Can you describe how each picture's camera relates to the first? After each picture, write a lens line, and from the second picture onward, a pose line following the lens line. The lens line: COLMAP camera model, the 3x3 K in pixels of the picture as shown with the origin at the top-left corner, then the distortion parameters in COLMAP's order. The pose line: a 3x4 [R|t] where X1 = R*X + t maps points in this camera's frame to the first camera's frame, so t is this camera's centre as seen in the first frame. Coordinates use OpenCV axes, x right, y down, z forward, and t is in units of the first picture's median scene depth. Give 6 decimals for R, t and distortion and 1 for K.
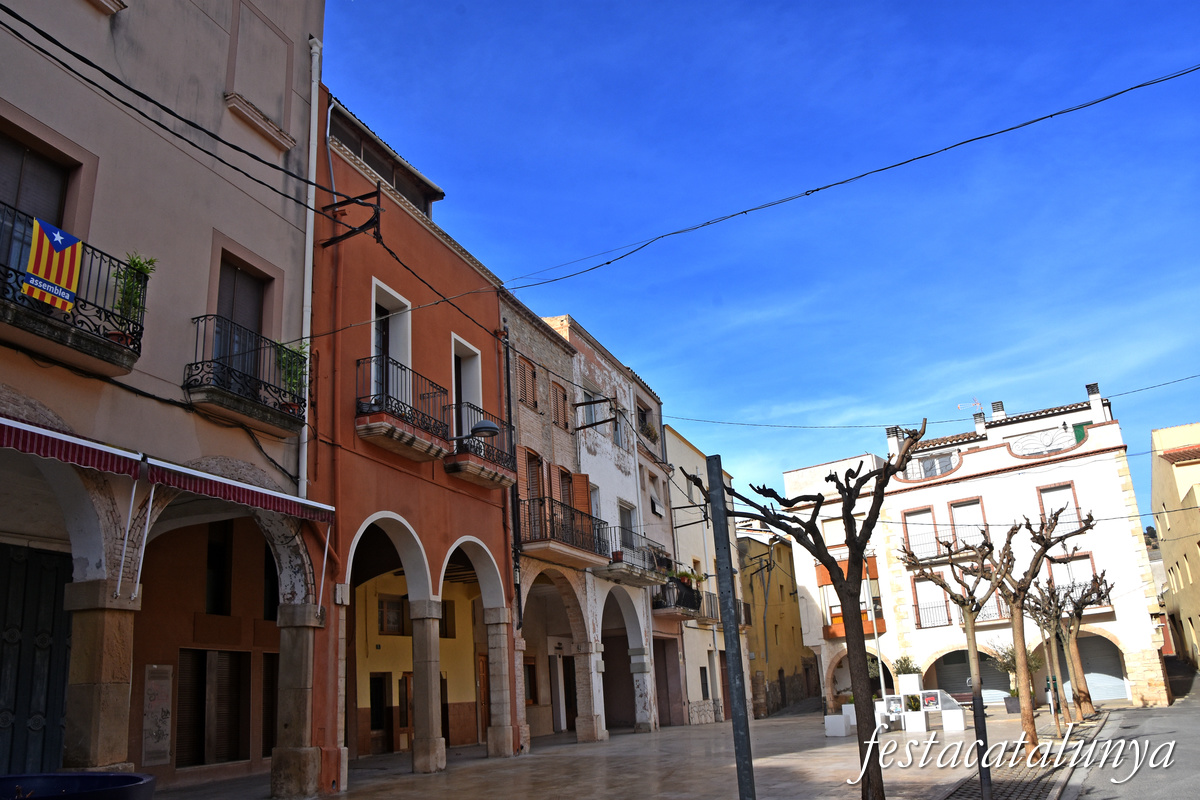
lens RADIAL K [[959.3, 0, 600.0], [0, 959.3, 400.0], [0, 0, 1]] dist [-0.157713, 0.104911]
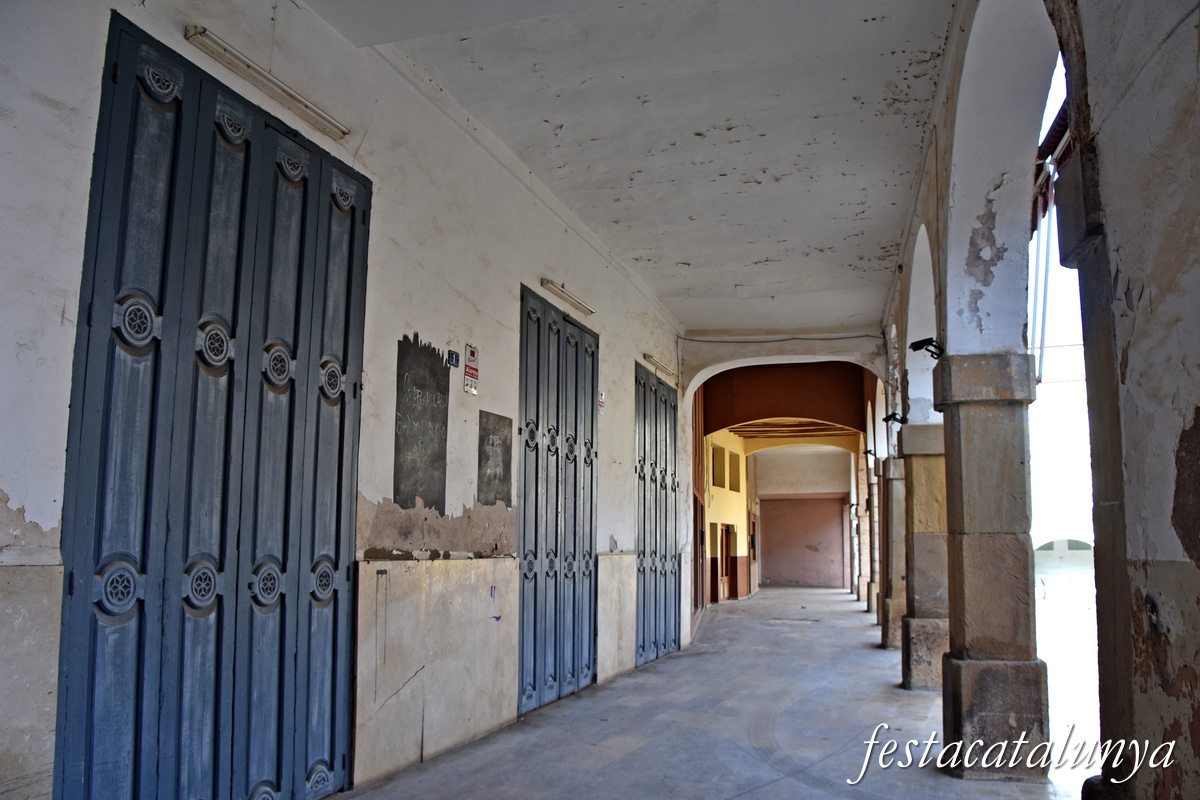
lens RADIAL K [[959.3, 0, 600.0], [0, 959.3, 400.0], [0, 0, 1]] dist [-0.157713, 0.104911]
pose [[0.991107, 0.091477, 0.096636, -0.276548], [-0.104472, 0.984721, 0.139324, 0.021109], [-0.082415, -0.148181, 0.985520, 0.025198]]
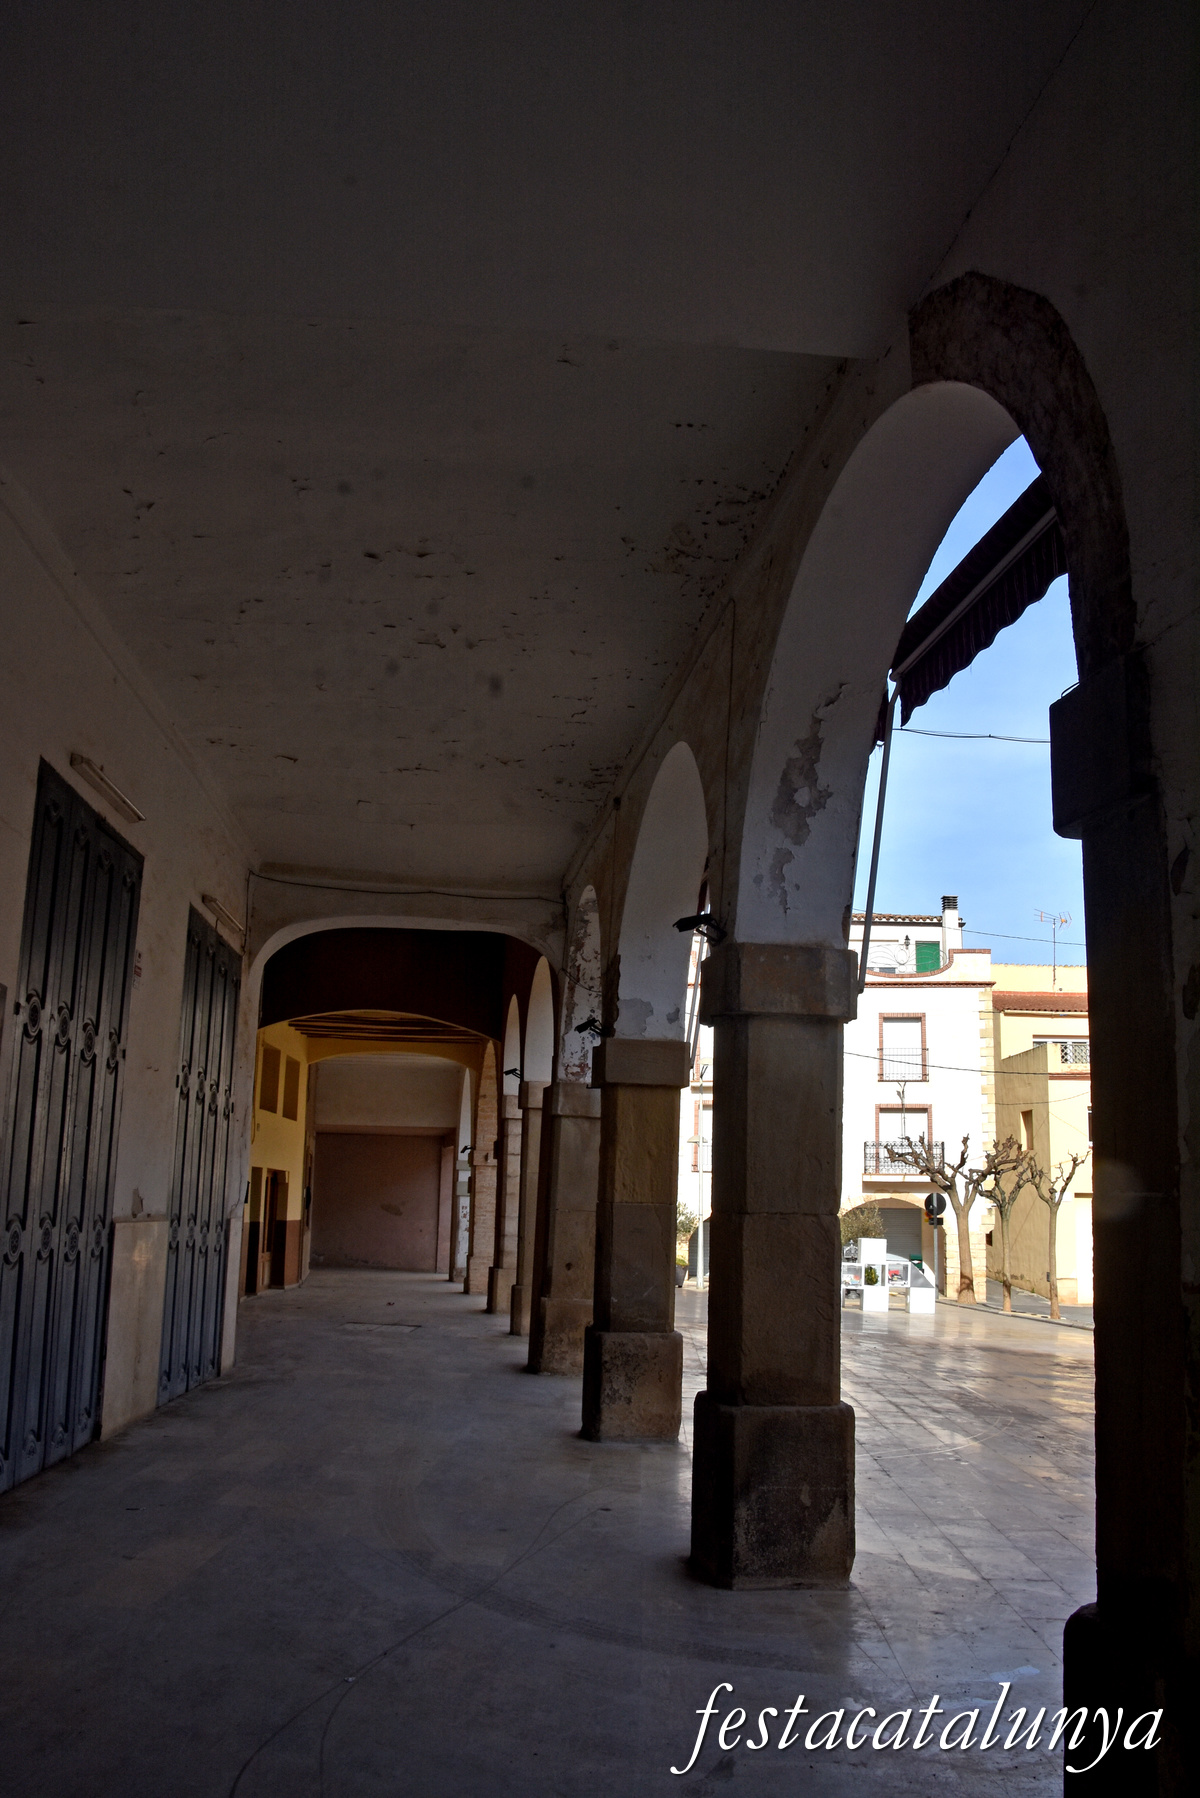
lens RADIAL K [[1437.3, 0, 600.0], [0, 1437.3, 899.0], [0, 0, 1]] dist [-0.157713, 0.104911]
pose [[0.874073, 0.187665, 0.448083, -0.292754], [-0.220871, 0.975044, 0.022486, 0.025396], [-0.432681, -0.118623, 0.893709, 0.044669]]
